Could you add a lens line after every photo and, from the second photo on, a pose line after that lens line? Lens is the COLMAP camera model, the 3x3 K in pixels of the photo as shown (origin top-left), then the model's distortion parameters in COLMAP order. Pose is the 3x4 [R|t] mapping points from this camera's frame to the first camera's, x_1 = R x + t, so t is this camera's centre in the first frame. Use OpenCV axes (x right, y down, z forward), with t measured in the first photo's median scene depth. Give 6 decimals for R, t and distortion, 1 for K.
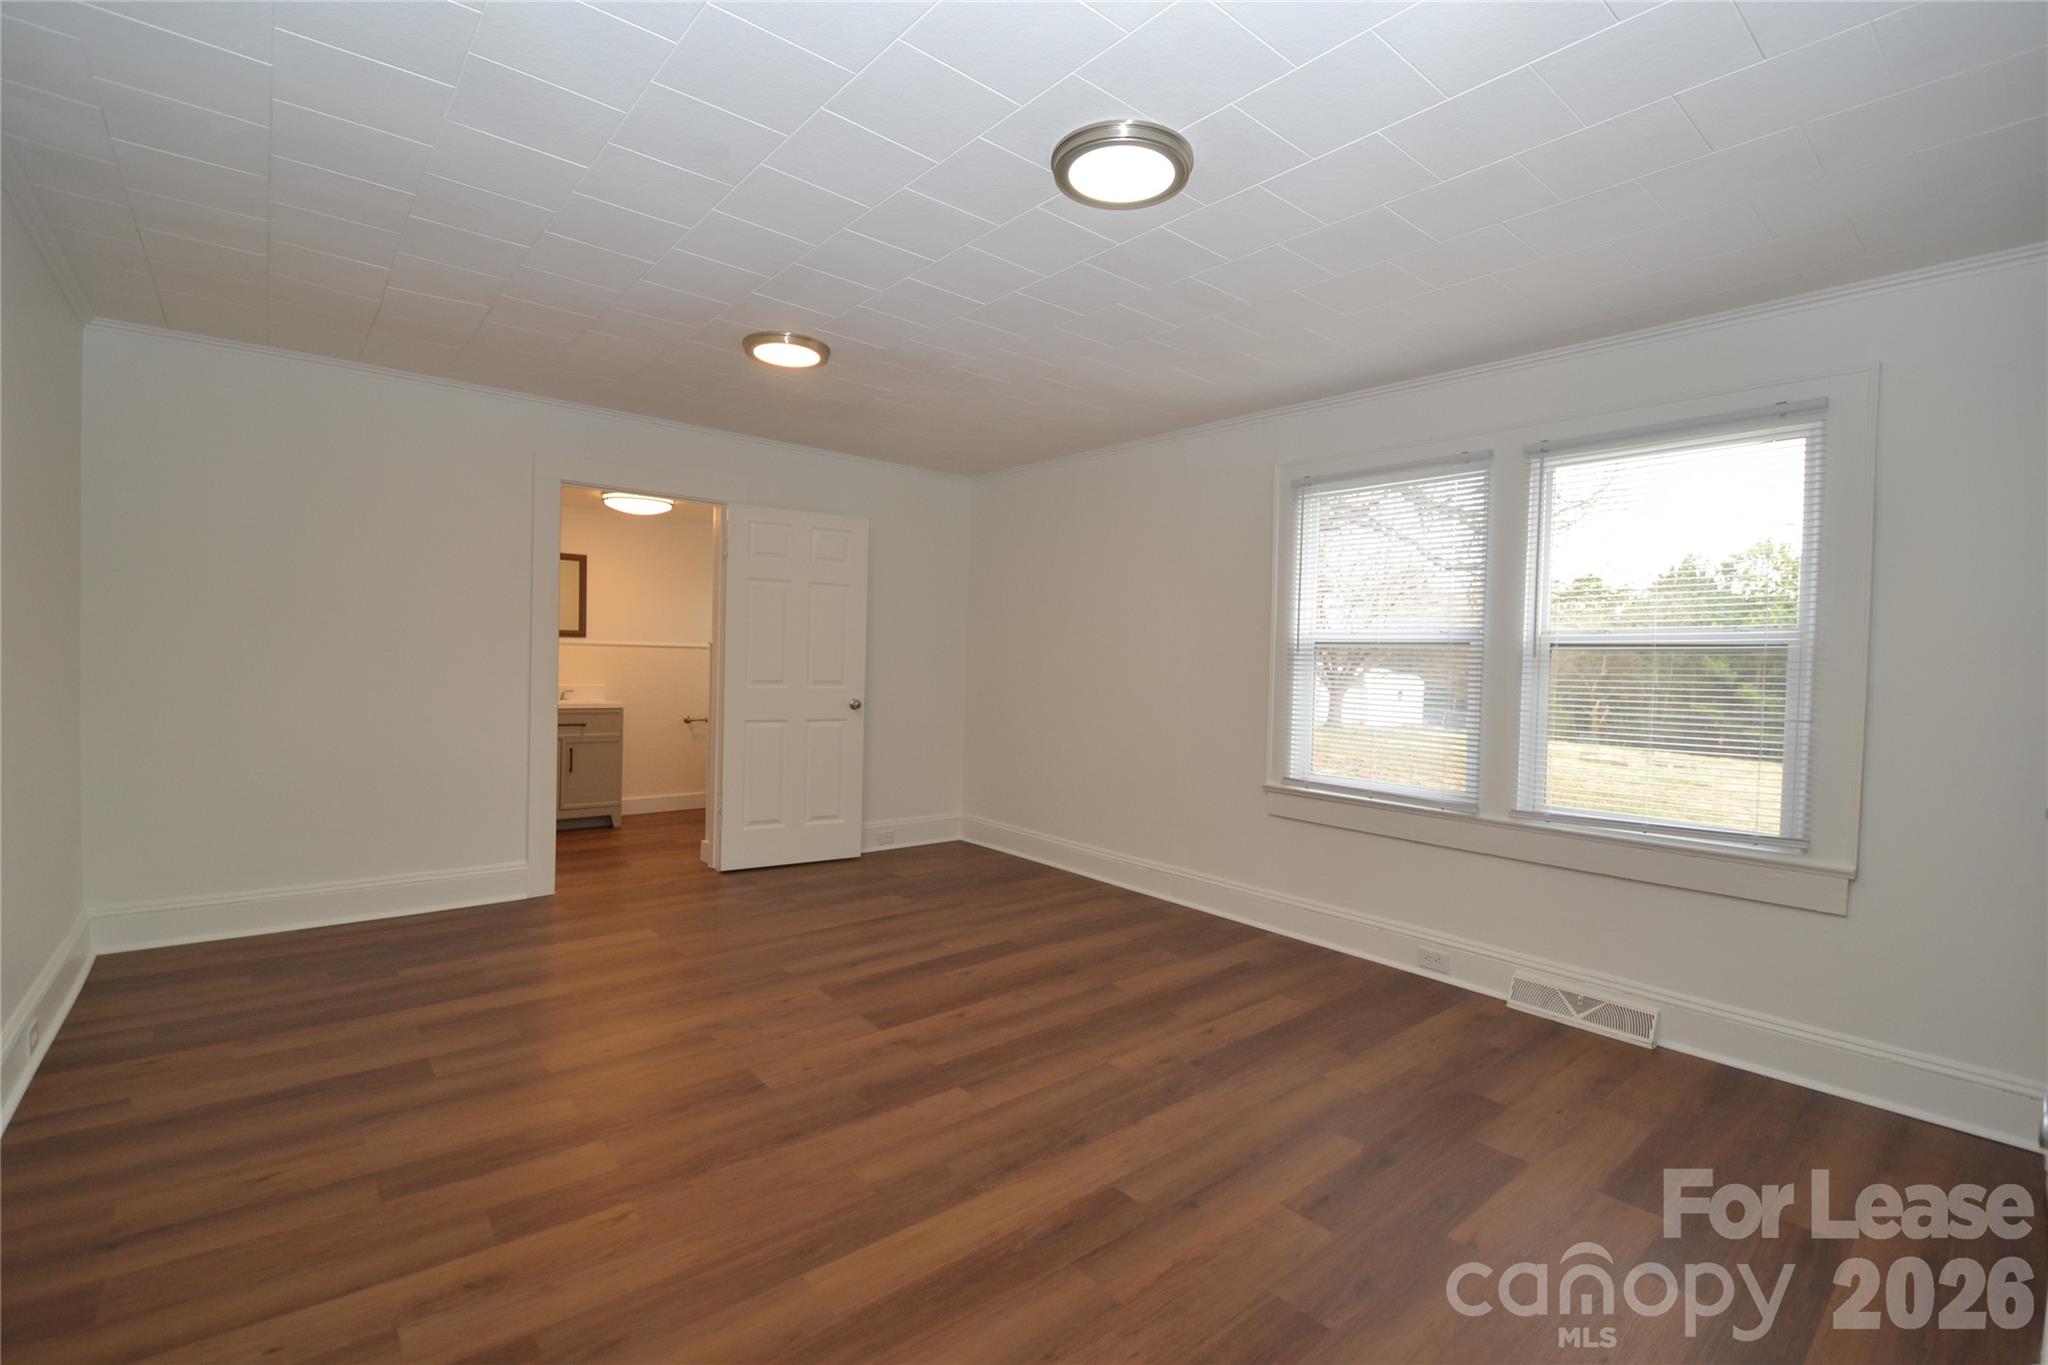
lens RADIAL K [[907.2, 0, 1031.3], [0, 907.2, 683.1], [0, 0, 1]] dist [-0.020057, -0.002011]
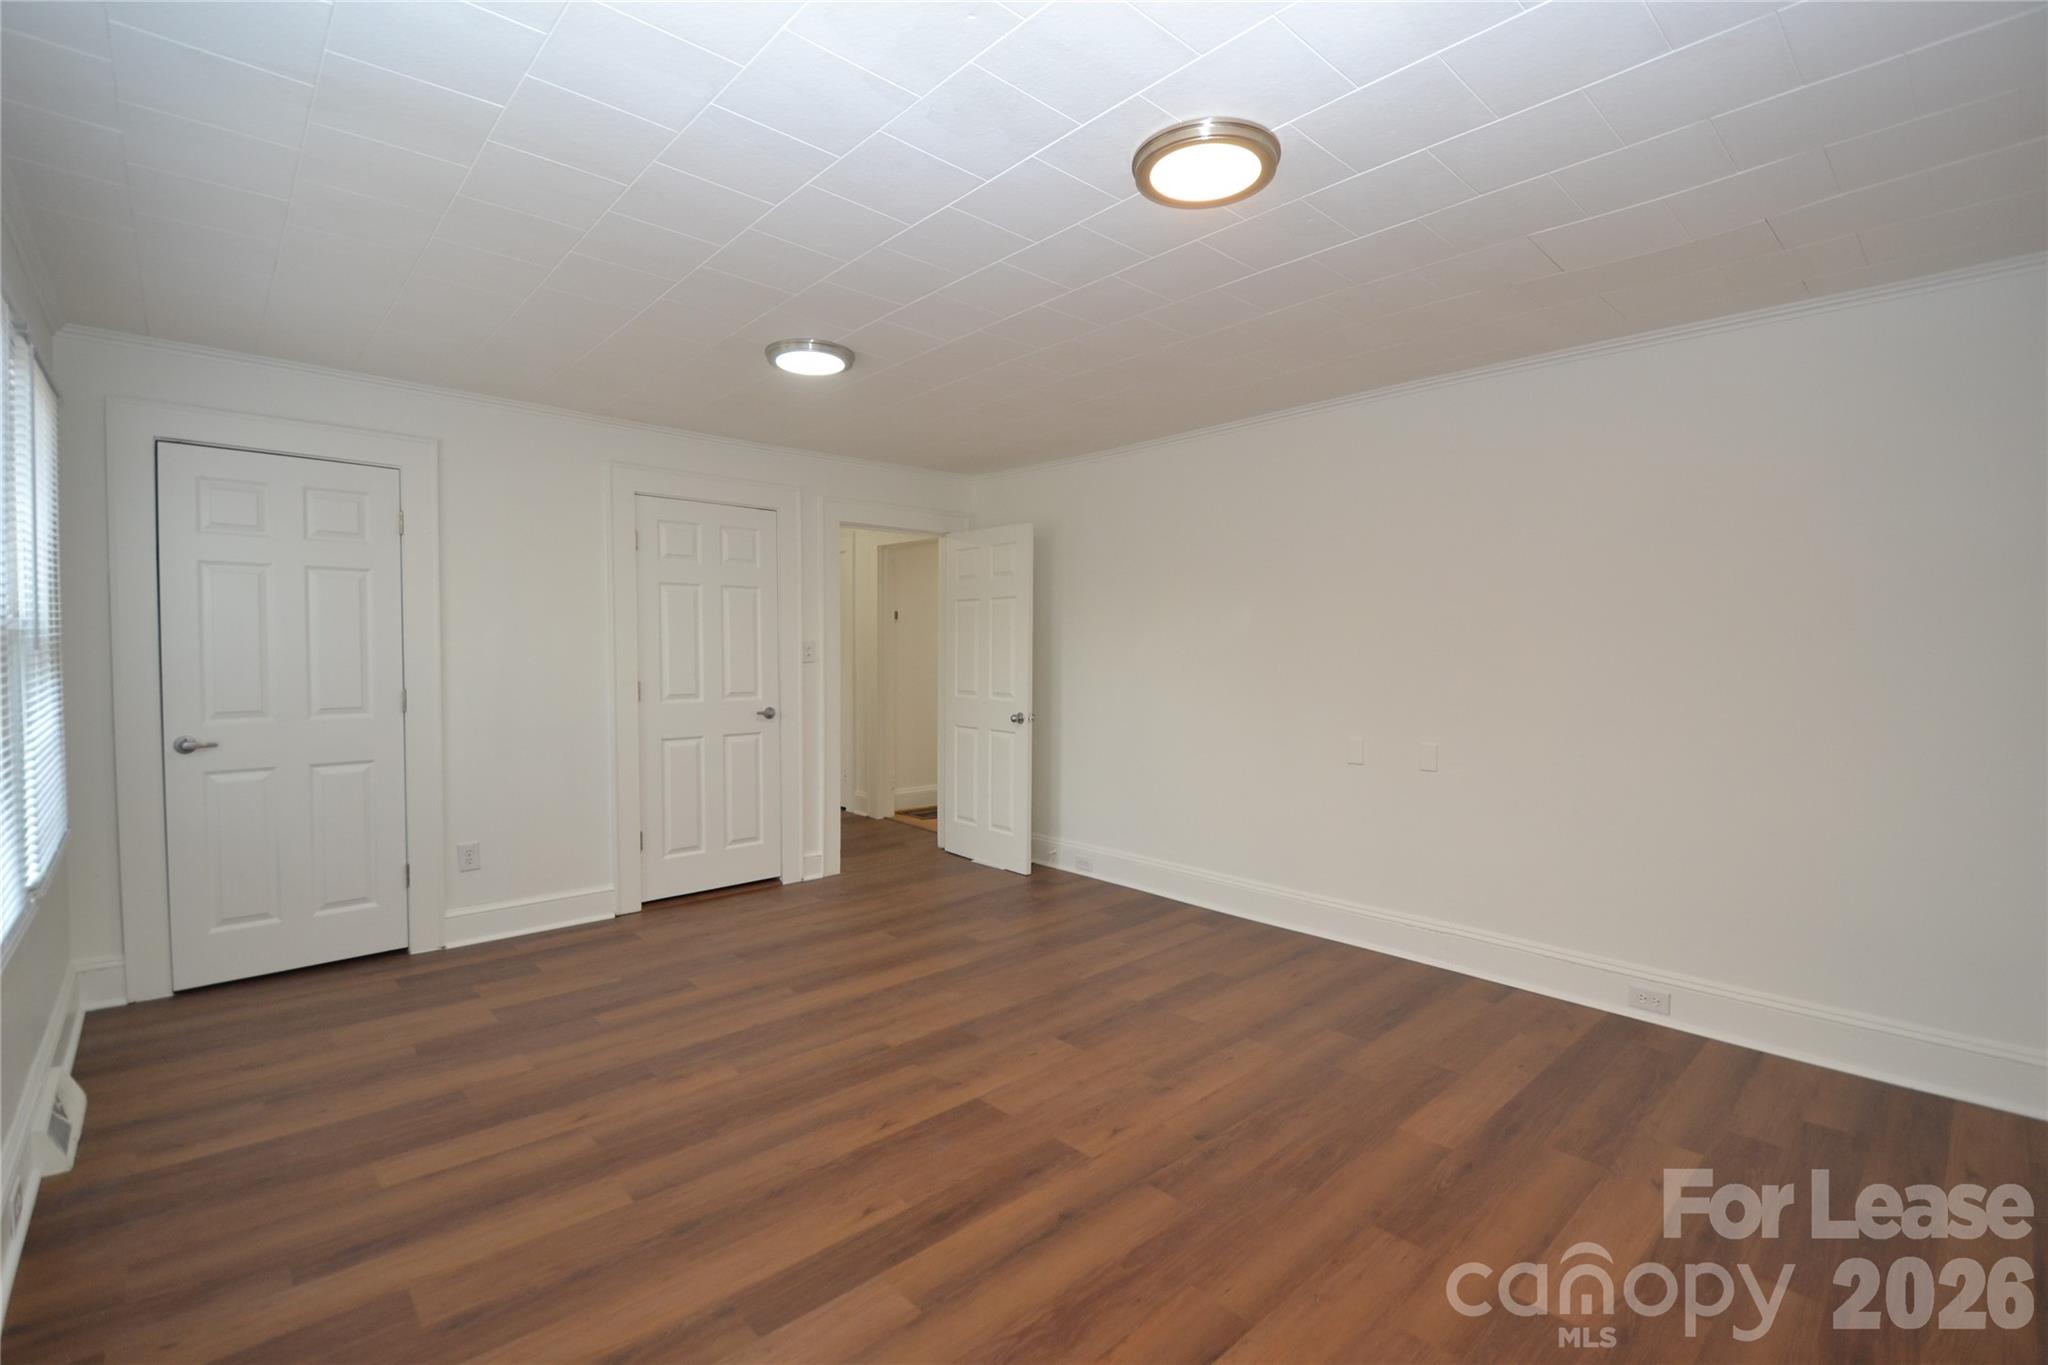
lens RADIAL K [[907.2, 0, 1025.3], [0, 907.2, 675.1], [0, 0, 1]] dist [-0.020057, -0.002011]
pose [[-0.998602, -0.033204, -0.041120, -0.175782], [-0.035404, 0.997914, 0.053984, -0.082359], [0.039242, 0.055364, -0.997695, 2.006441]]
